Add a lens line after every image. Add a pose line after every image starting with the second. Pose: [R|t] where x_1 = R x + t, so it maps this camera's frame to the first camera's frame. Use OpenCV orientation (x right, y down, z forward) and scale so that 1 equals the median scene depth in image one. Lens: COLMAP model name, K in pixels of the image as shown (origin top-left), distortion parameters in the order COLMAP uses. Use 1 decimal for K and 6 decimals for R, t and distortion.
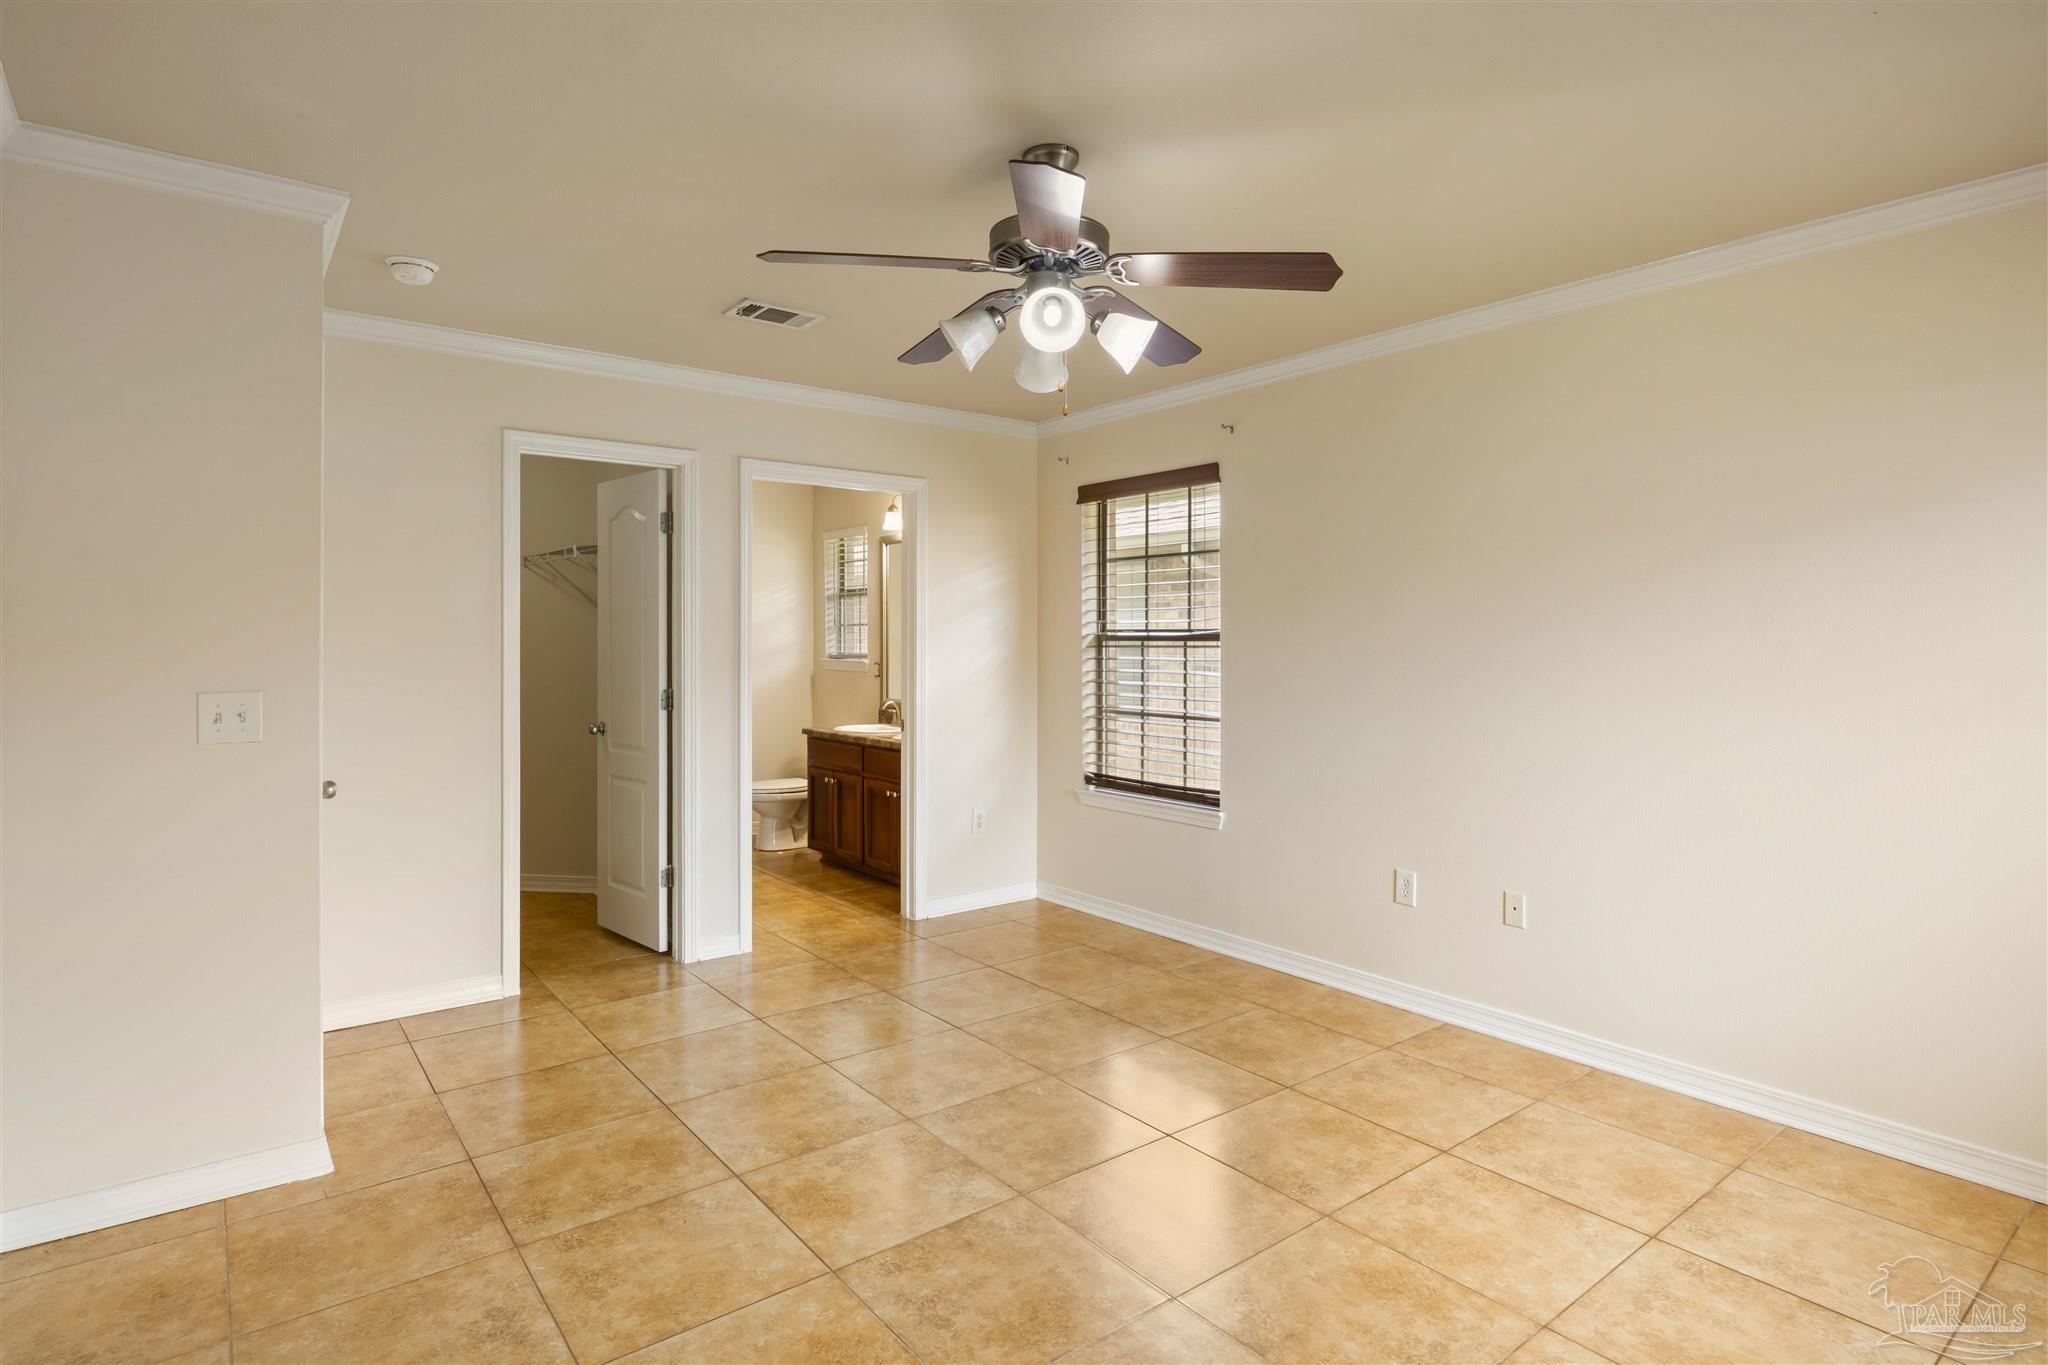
lens RADIAL K [[1047.6, 0, 1007.6], [0, 1047.6, 684.0], [0, 0, 1]] dist [-0.001132, -0.001813]
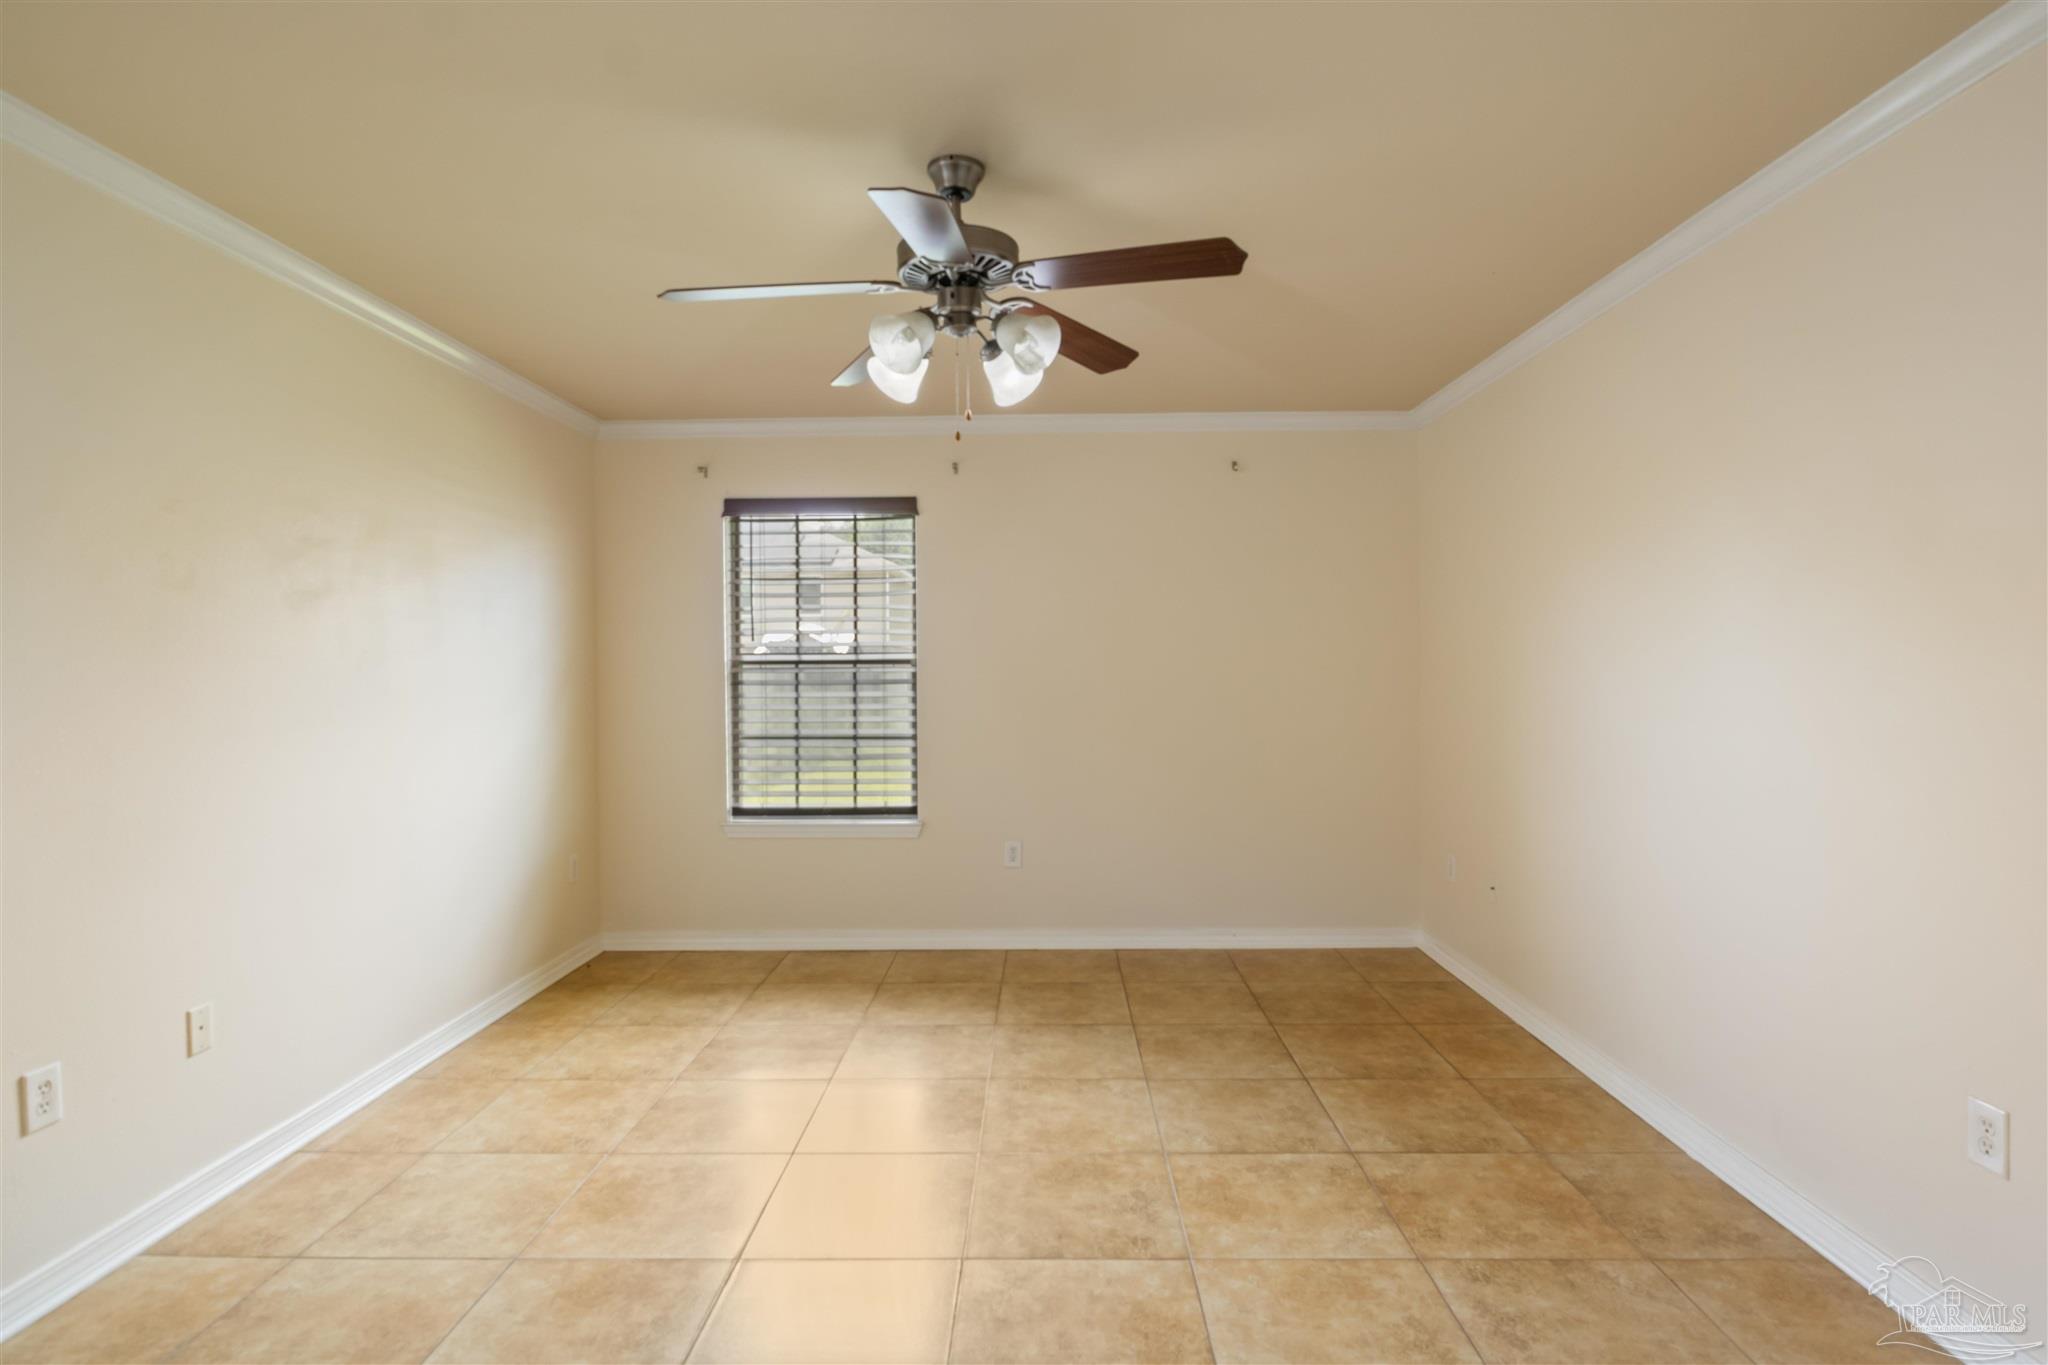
lens RADIAL K [[1047.6, 0, 1007.8], [0, 1047.6, 669.0], [0, 0, 1]] dist [-0.001132, -0.001813]
pose [[-0.773416, 0.001820, 0.633896, -0.534738], [0.031967, 0.998835, 0.036136, -0.062483], [-0.633092, 0.048212, -0.772574, 1.461167]]
